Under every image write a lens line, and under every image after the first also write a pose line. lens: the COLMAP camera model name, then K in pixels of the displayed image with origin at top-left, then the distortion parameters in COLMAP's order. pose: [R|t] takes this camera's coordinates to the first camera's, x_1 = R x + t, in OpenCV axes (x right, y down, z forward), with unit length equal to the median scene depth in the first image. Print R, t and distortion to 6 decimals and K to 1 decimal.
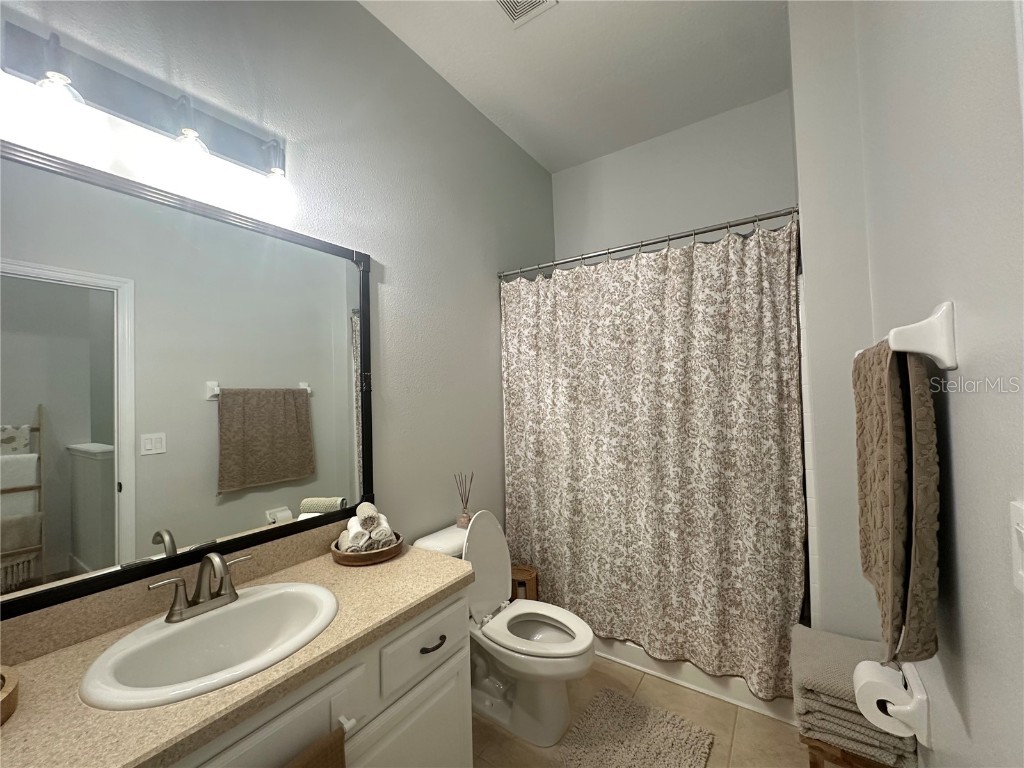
lens RADIAL K [[407.3, 0, 515.8], [0, 407.3, 386.0], [0, 0, 1]] dist [-0.000227, -0.000051]
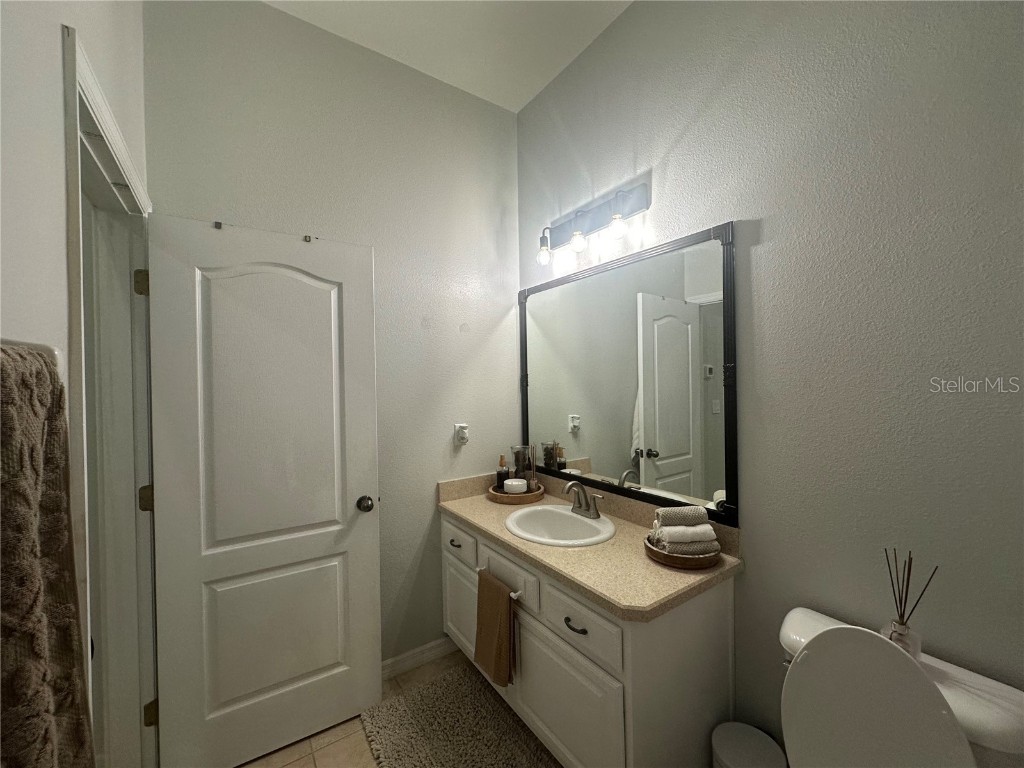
lens RADIAL K [[407.3, 0, 515.8], [0, 407.3, 386.0], [0, 0, 1]] dist [-0.000227, -0.000051]
pose [[-0.358269, 0.043989, -0.932581, 0.836619], [0.052327, 0.998265, 0.026985, -0.044878], [0.932151, -0.039131, -0.359950, 1.253296]]
